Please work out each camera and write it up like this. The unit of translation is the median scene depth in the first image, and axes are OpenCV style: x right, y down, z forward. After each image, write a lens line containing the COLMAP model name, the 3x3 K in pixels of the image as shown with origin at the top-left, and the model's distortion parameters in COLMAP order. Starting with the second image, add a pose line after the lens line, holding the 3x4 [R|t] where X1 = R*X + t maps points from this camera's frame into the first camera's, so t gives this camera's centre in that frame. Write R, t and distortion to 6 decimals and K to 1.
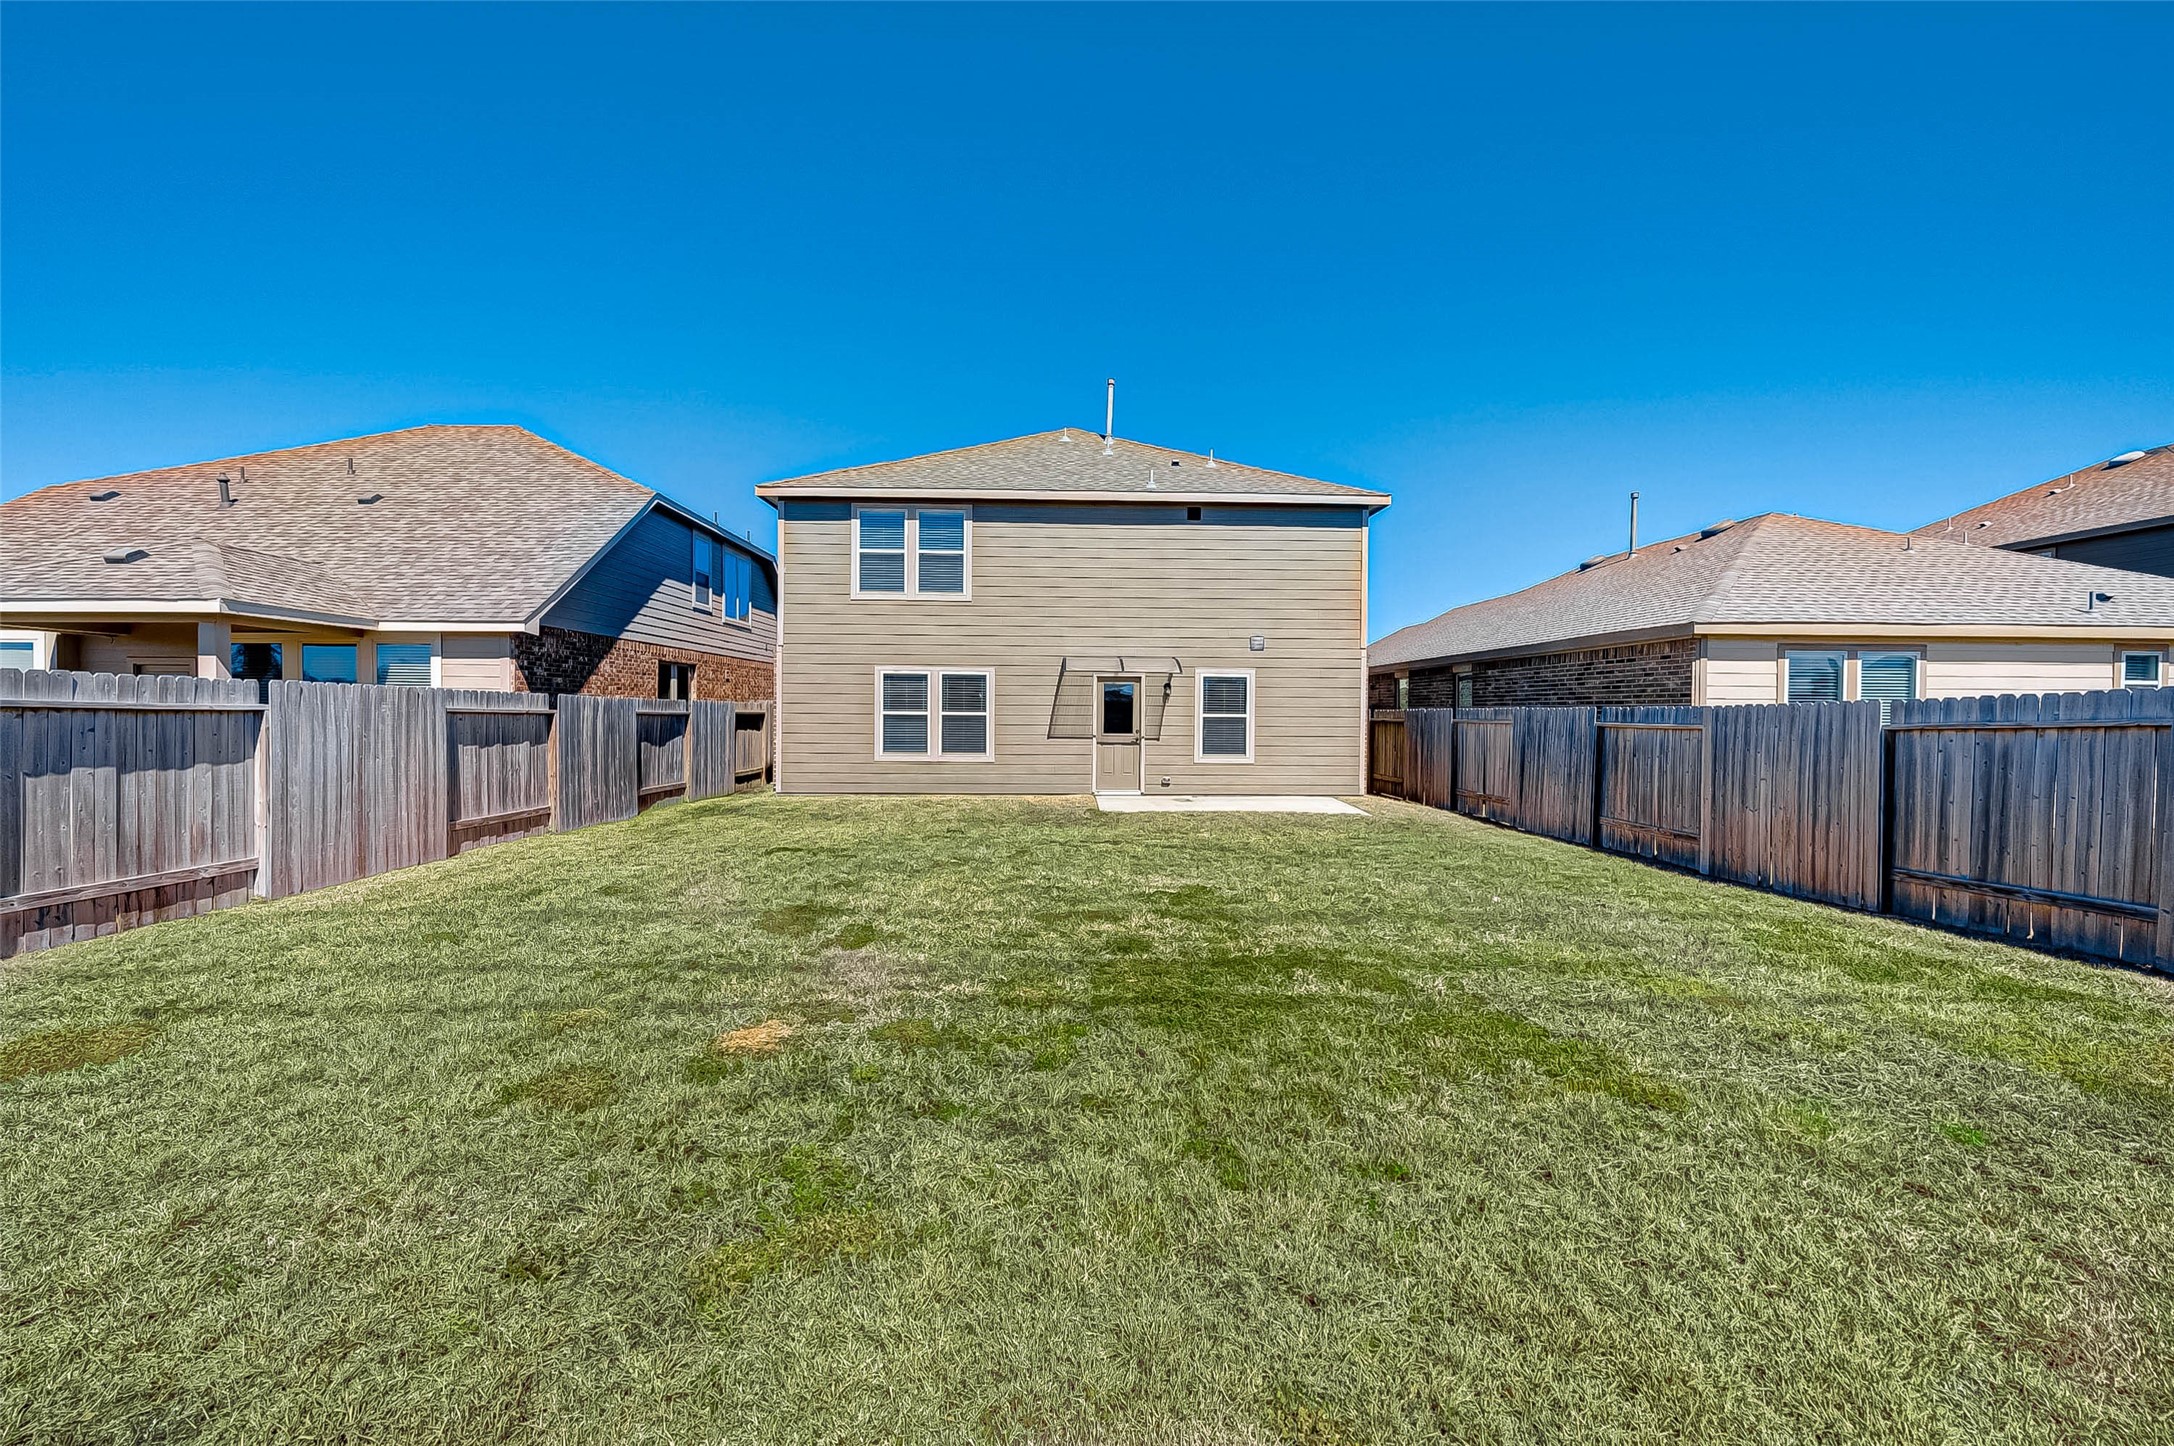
lens RADIAL K [[903.2, 0, 1087.0], [0, 903.2, 723.0], [0, 0, 1]] dist [0.001674, 0.000114]
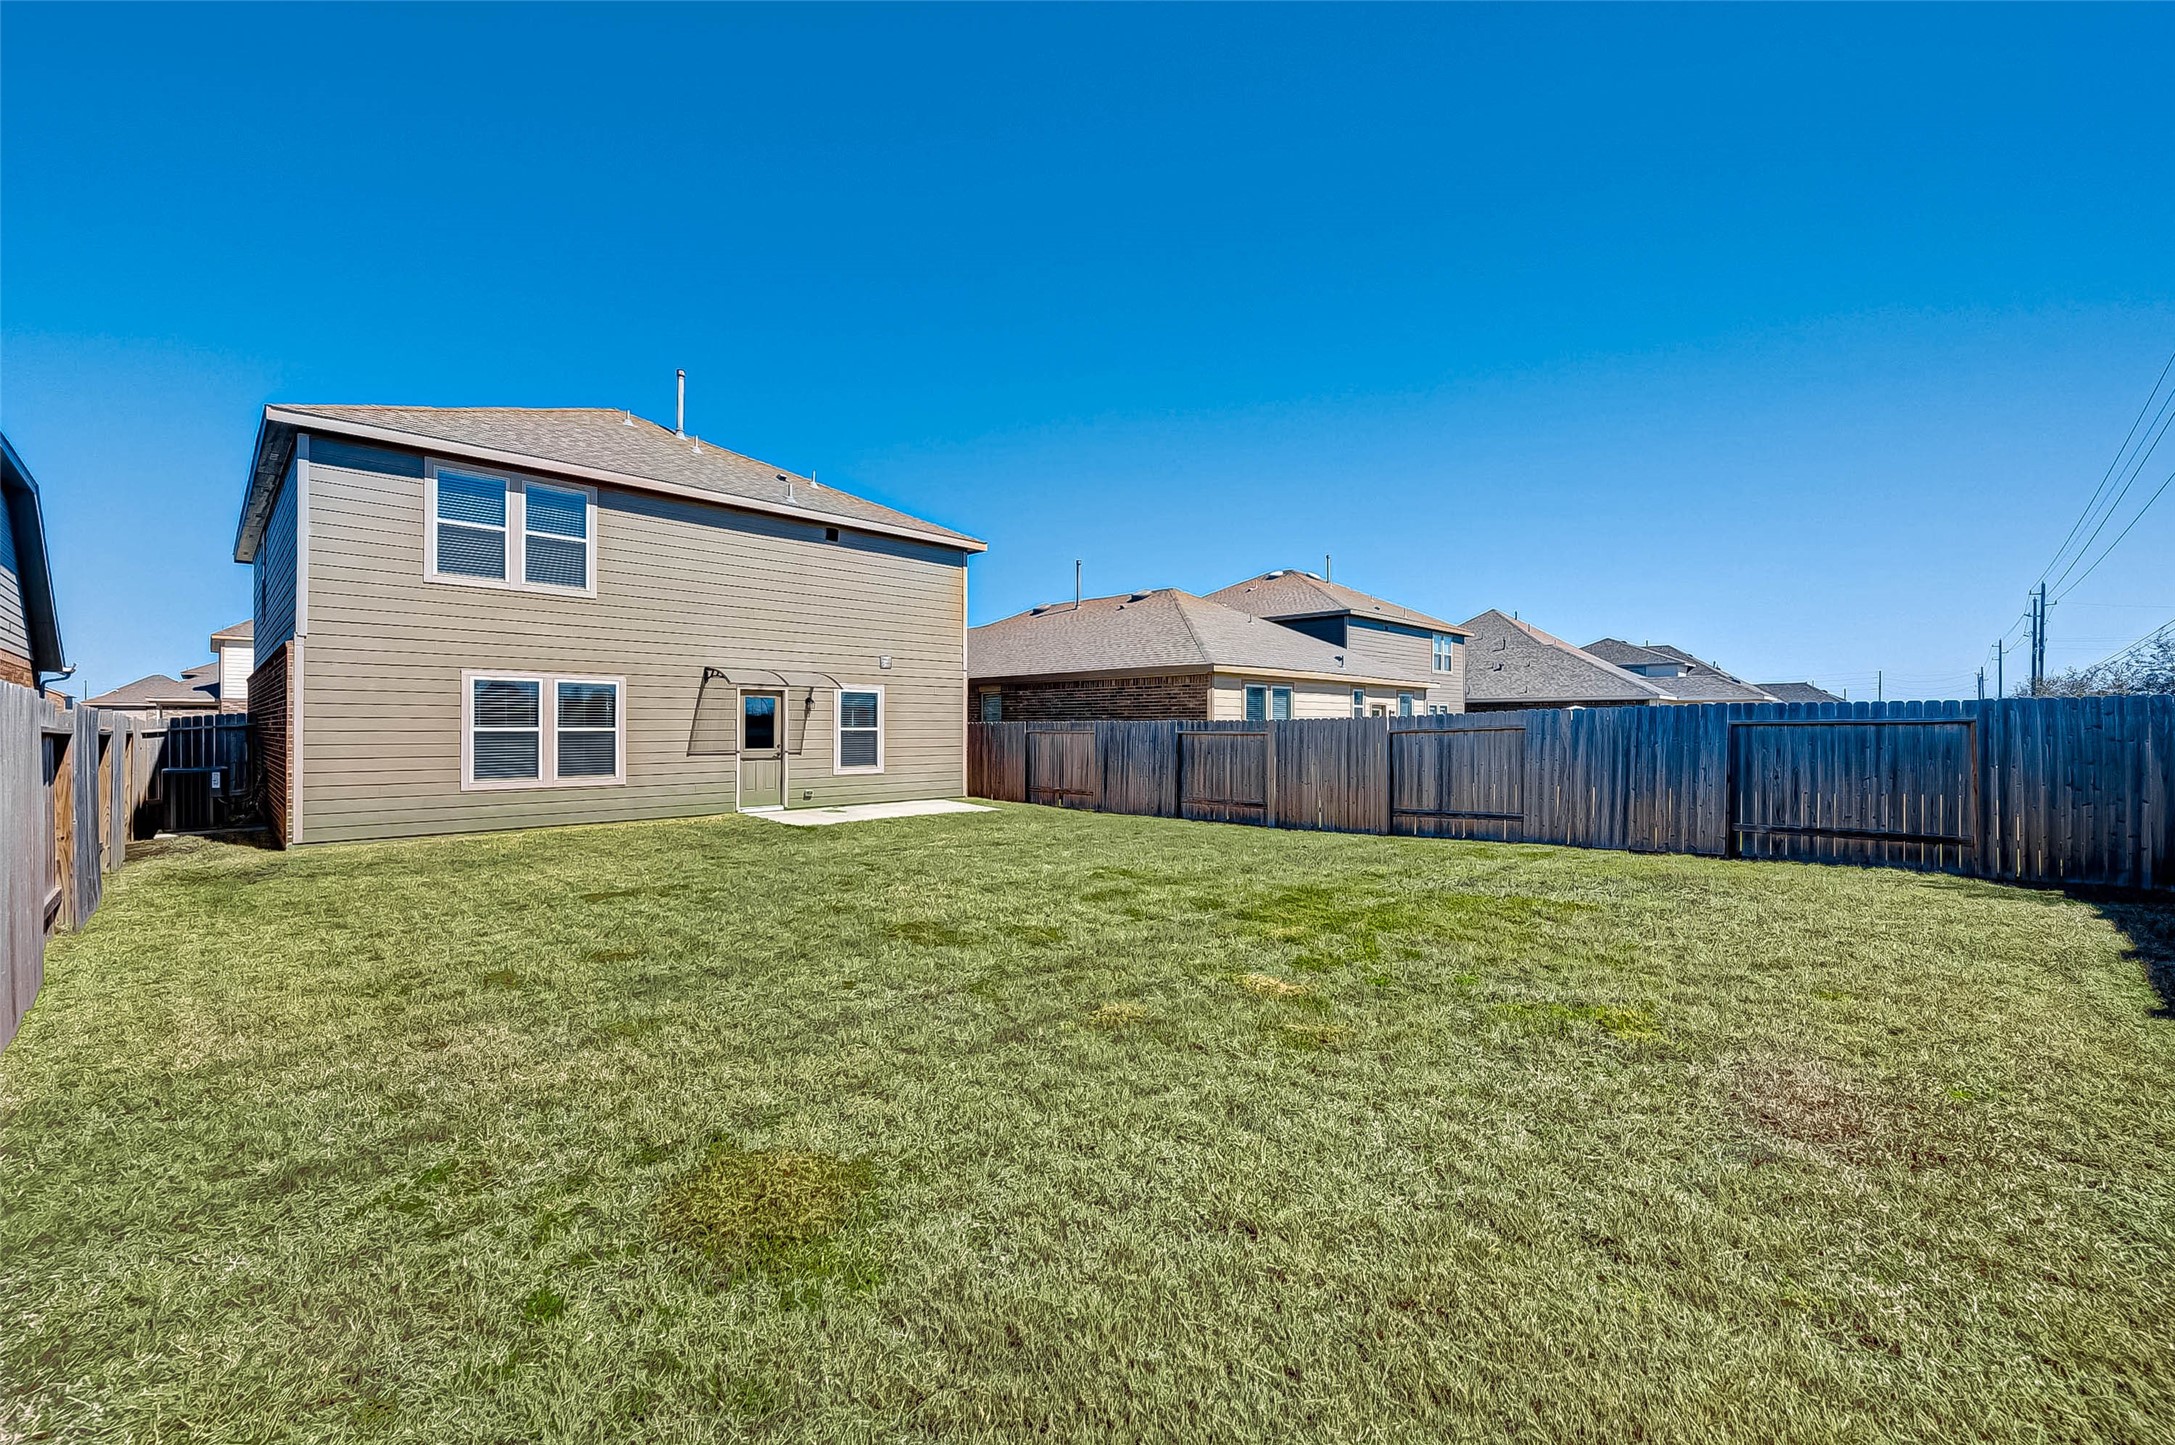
lens RADIAL K [[870.5, 0, 1087.5], [0, 870.5, 722.5], [0, 0, 1]] dist [0.000558, -0.000031]
pose [[0.725241, -0.004087, 0.688483, -0.361401], [0.014546, 0.999850, -0.009387, -0.002575], [-0.688341, 0.016823, 0.725192, 0.078488]]
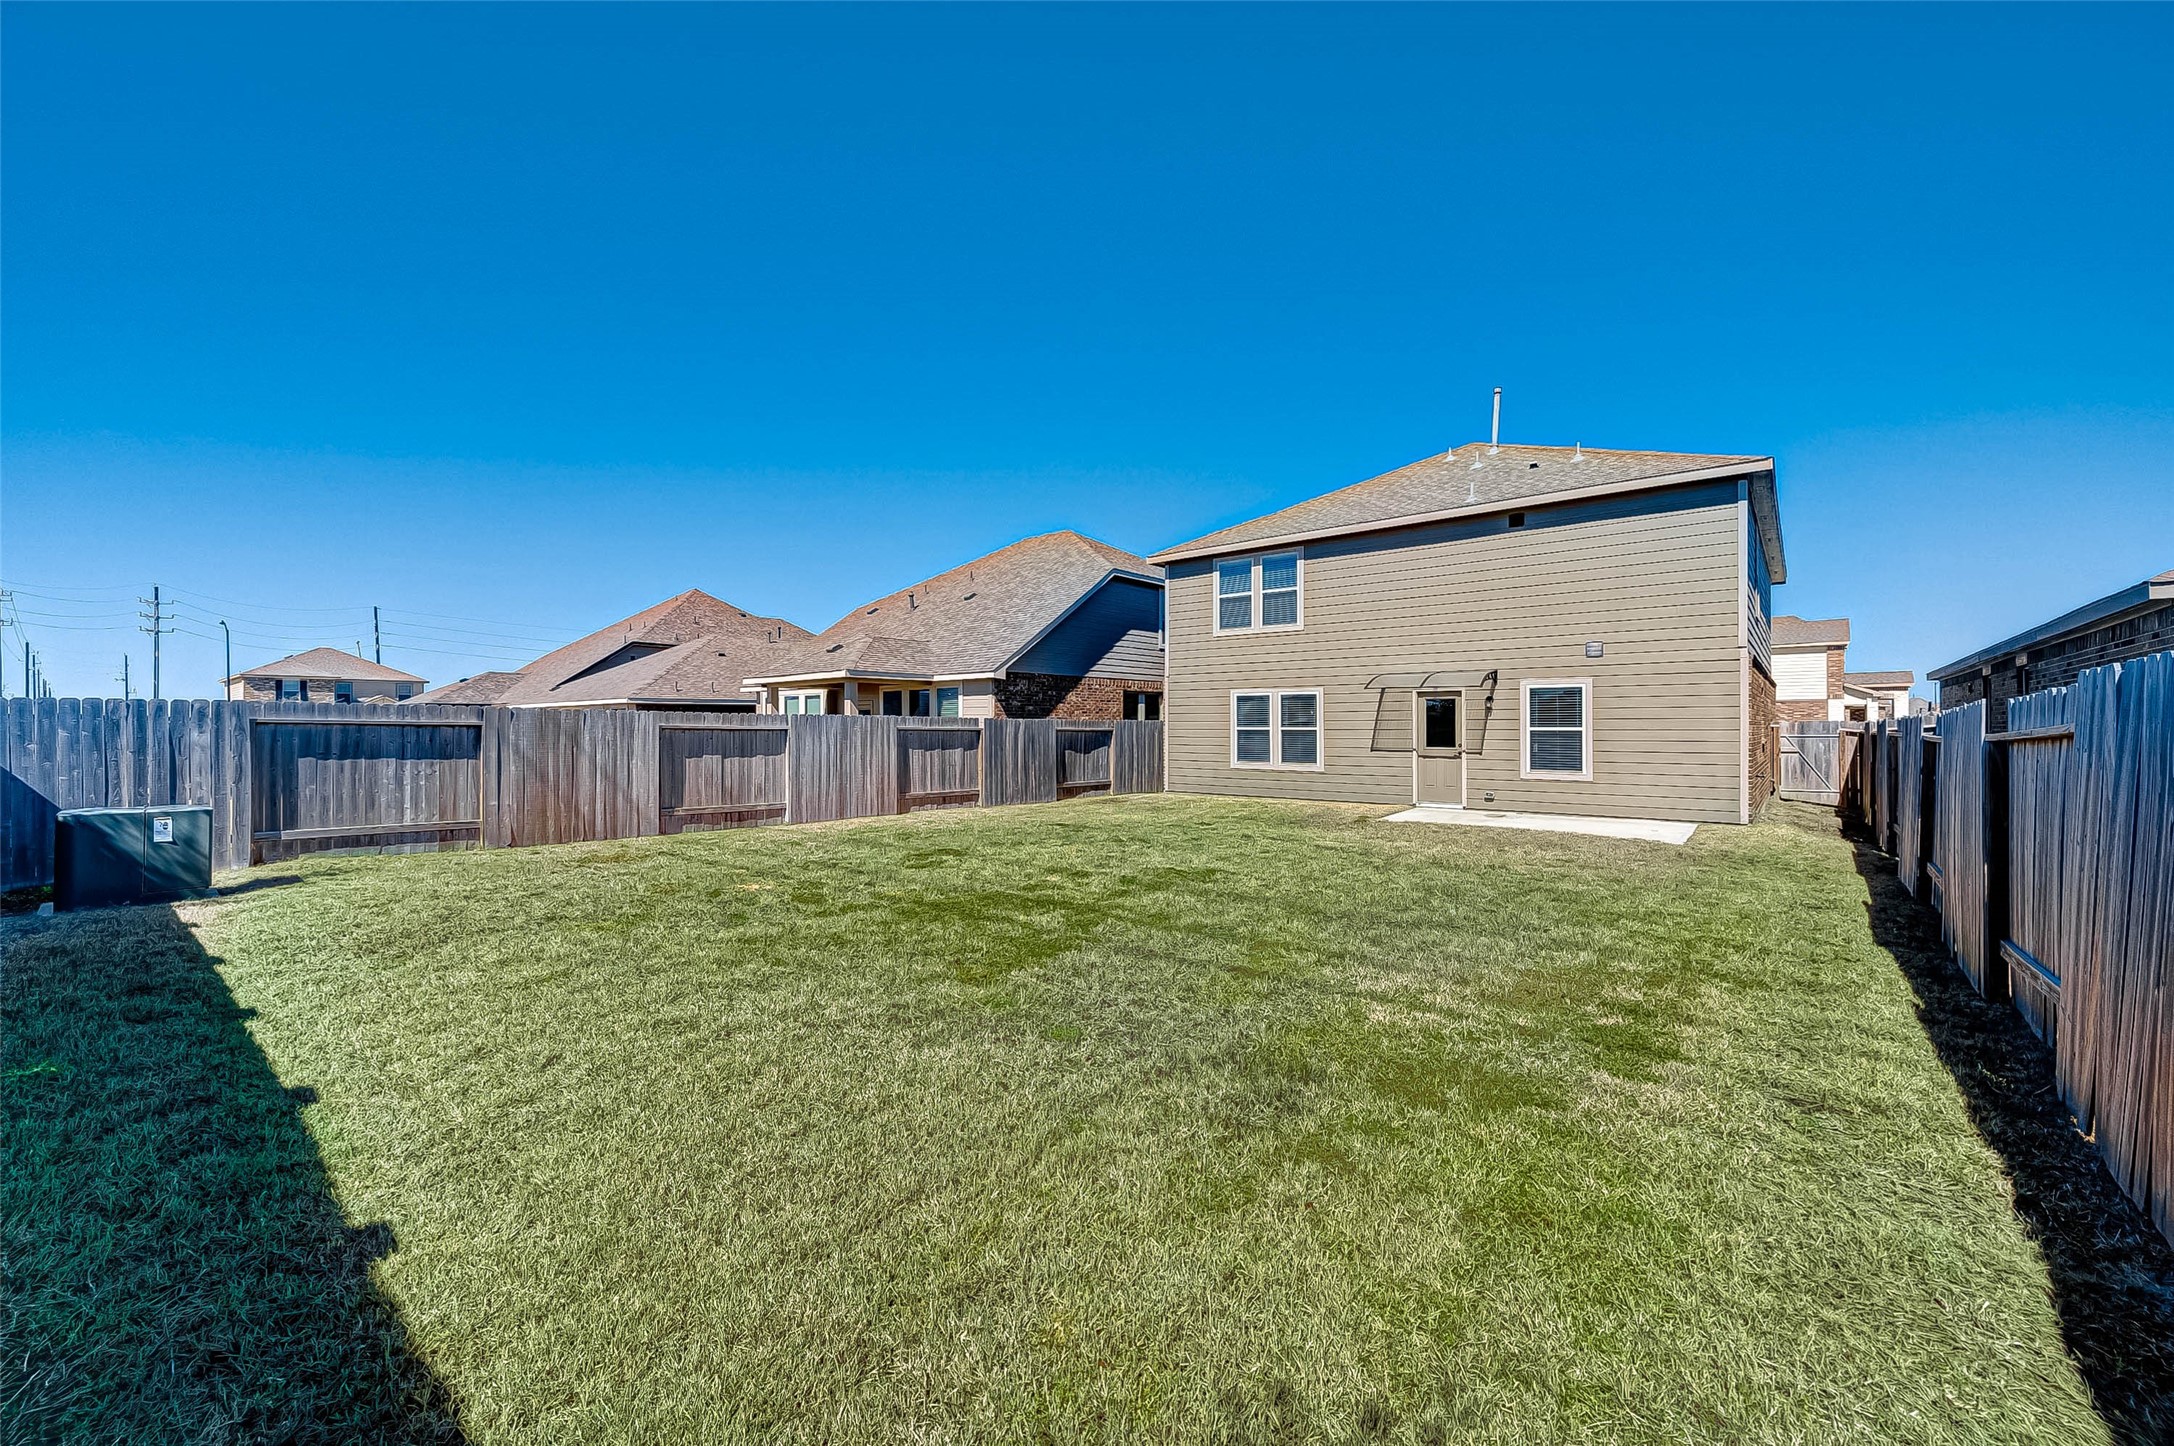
lens RADIAL K [[857.2, 0, 1087.0], [0, 857.2, 723.0], [0, 0, 1]] dist [0.000435, 0.000006]
pose [[0.742197, -0.010804, -0.670095, 0.393848], [-0.001581, 0.999839, -0.017871, 0.002266], [0.670180, 0.014323, 0.742060, 0.015782]]
